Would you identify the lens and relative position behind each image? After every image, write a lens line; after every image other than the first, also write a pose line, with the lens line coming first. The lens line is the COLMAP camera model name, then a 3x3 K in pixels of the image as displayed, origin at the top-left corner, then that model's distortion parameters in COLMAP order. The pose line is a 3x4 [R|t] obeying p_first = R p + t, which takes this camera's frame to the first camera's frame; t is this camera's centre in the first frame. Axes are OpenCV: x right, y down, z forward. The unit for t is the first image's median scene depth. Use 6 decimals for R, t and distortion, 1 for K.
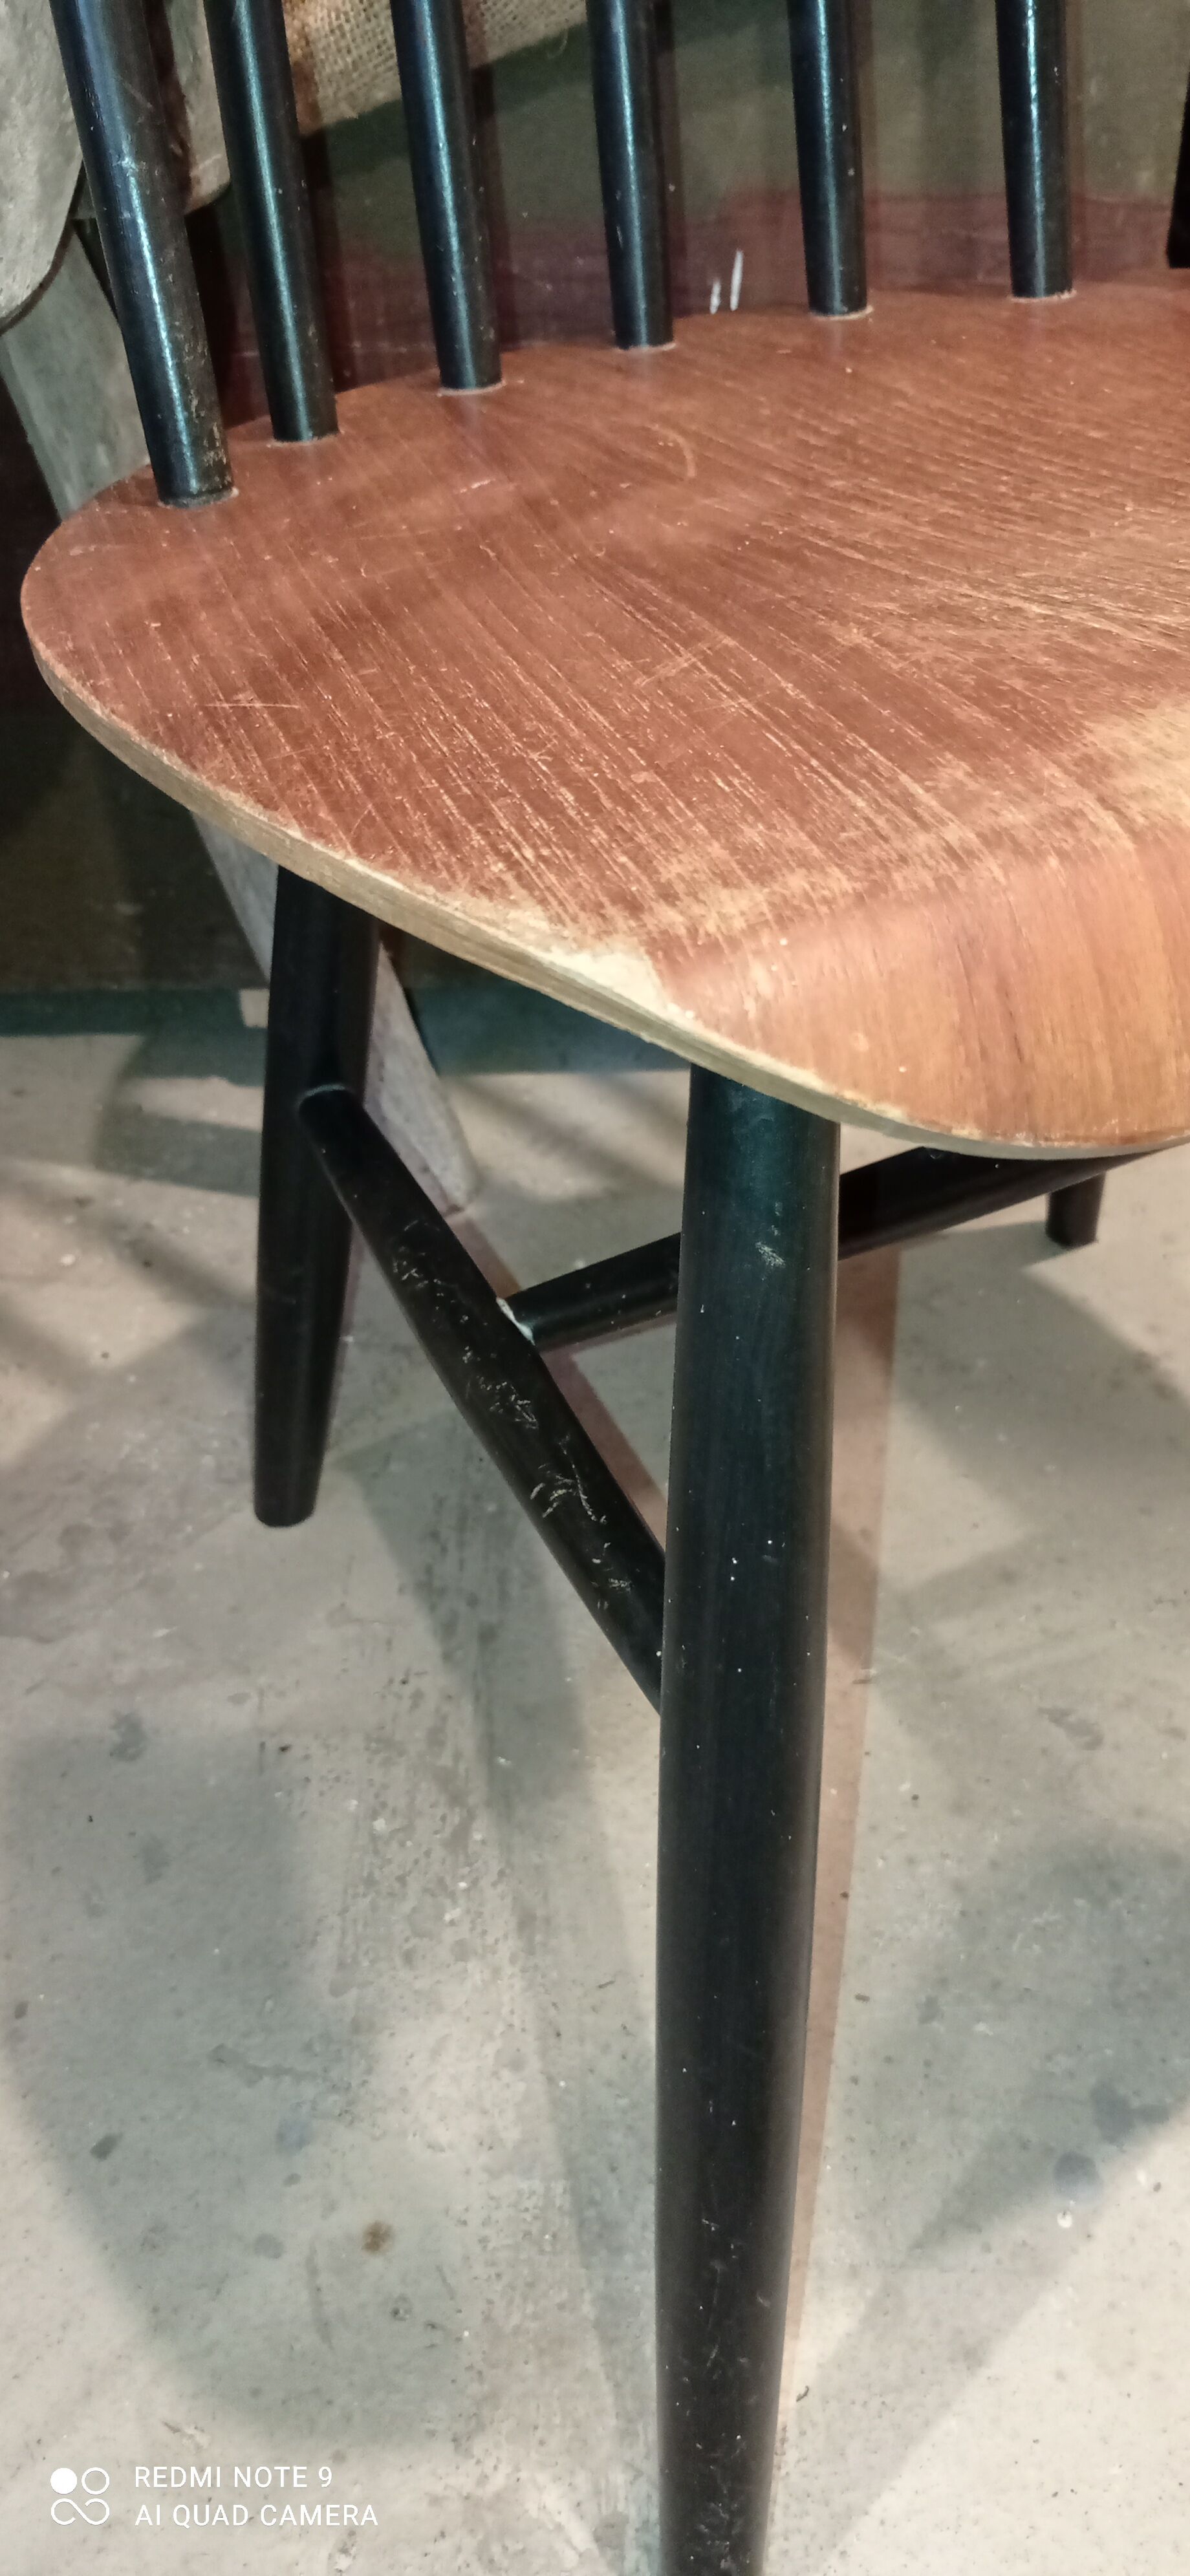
lens RADIAL K [[1940.1, 0, 605.4], [0, 1940.1, 1283.4], [0, 0, 1]] dist [0.023786, -0.024779]
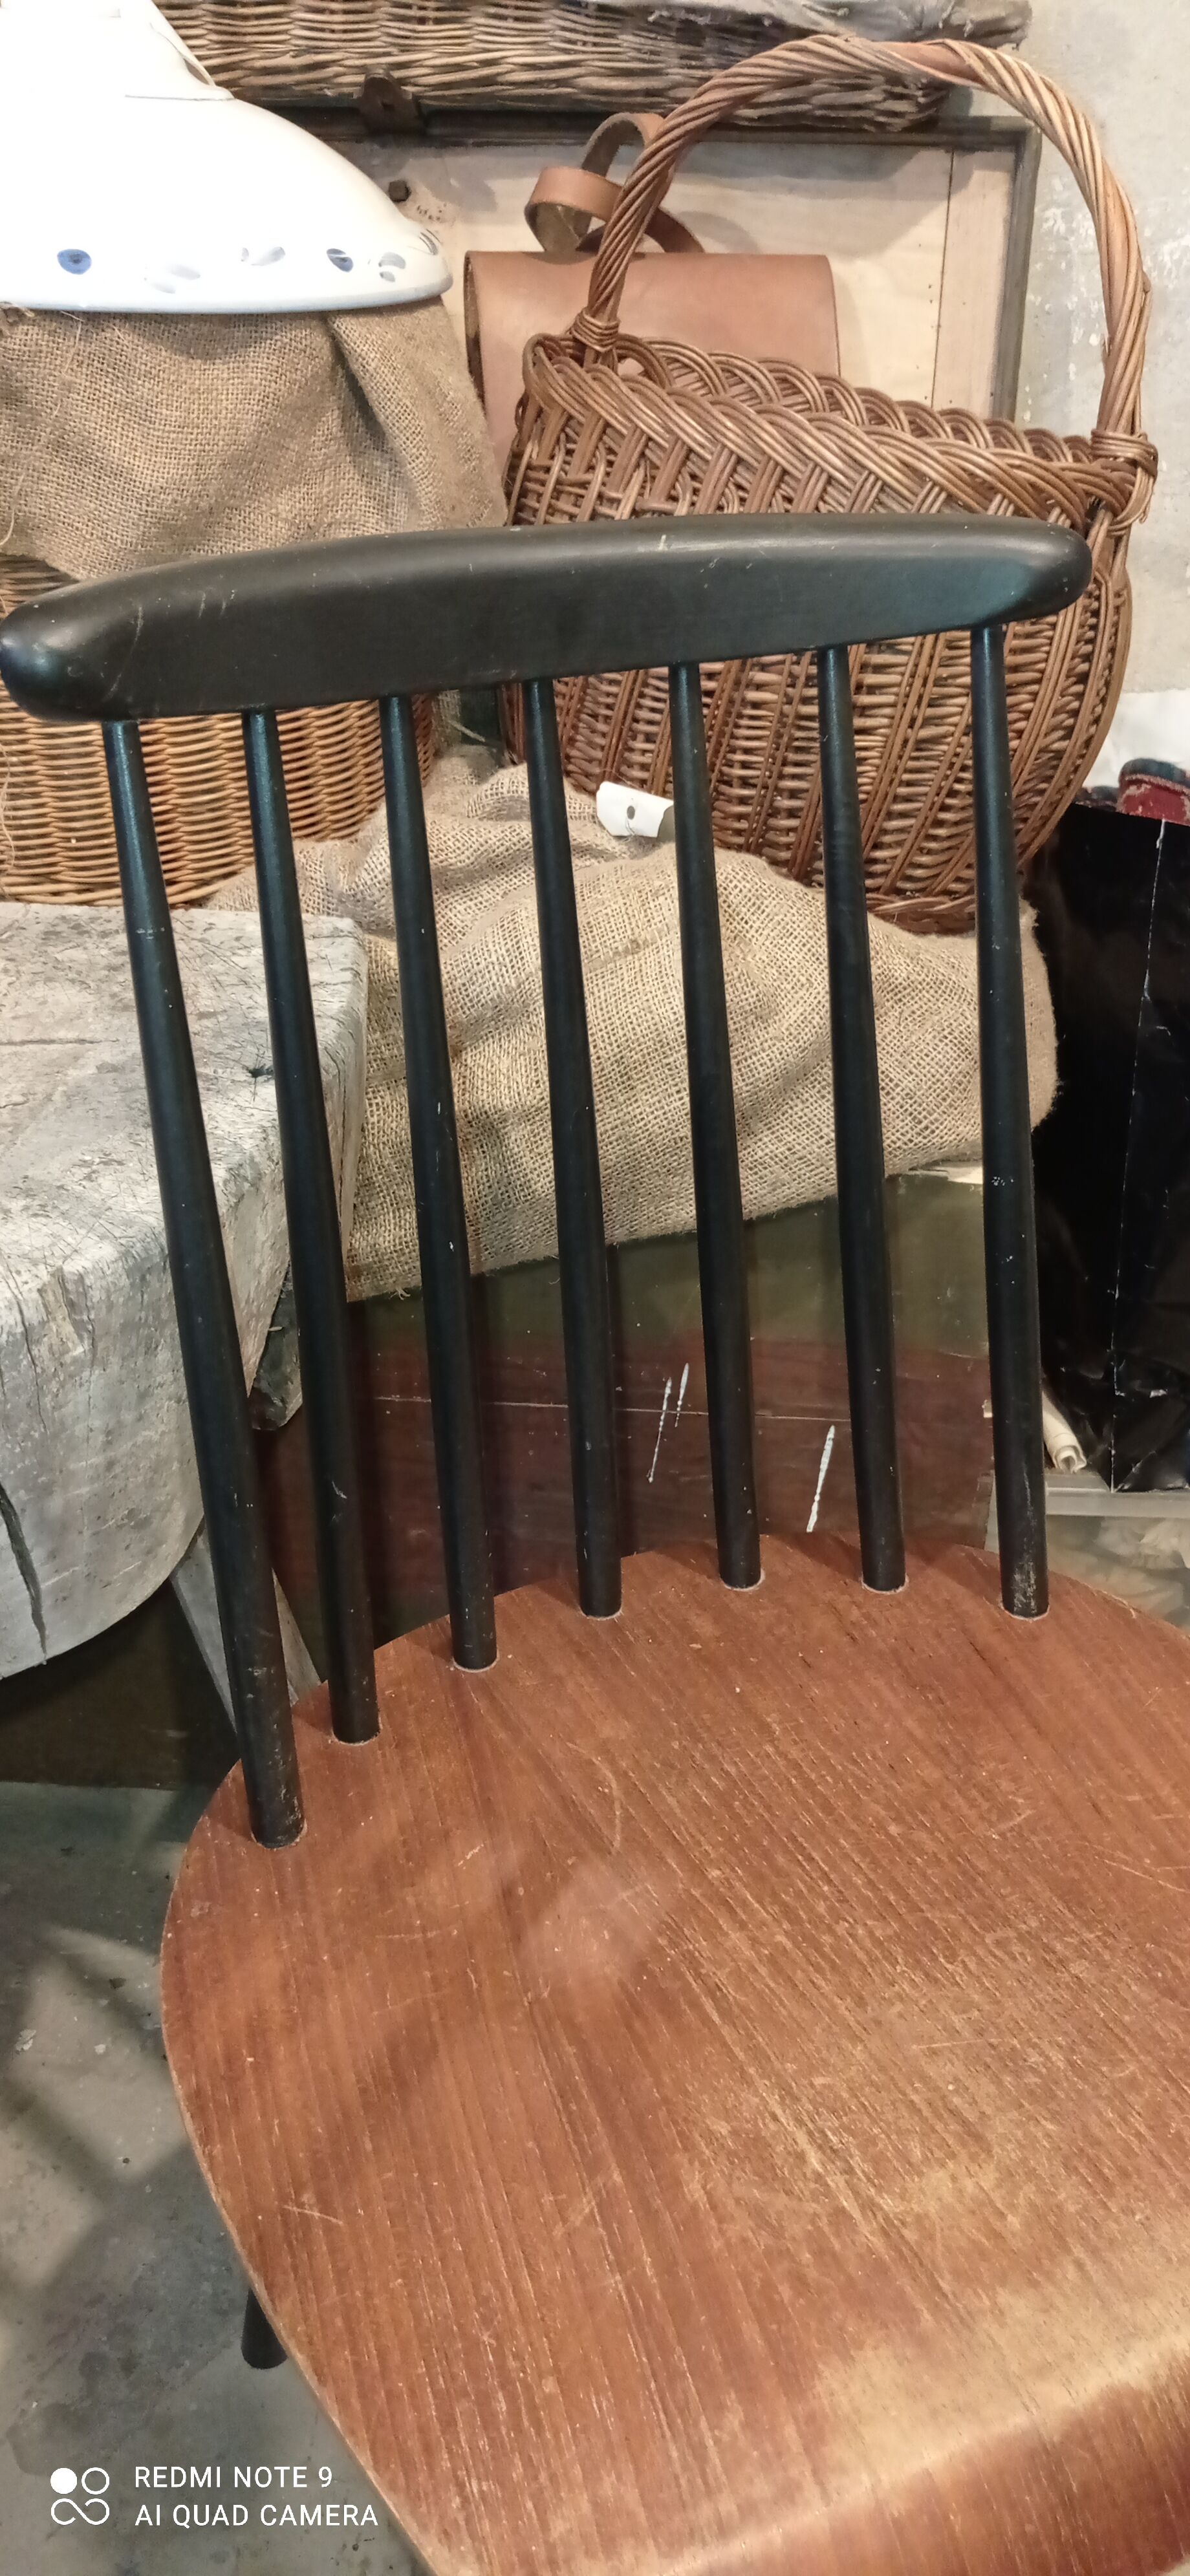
lens RADIAL K [[1940.1, 0, 583.7], [0, 1940.1, 1267.9], [0, 0, 1]] dist [0.023786, -0.024779]
pose [[0.998403, 0.056109, -0.006510, 0.002890], [-0.056436, 0.986046, -0.156618, -0.439123], [-0.002368, 0.156735, 0.987638, -0.367047]]
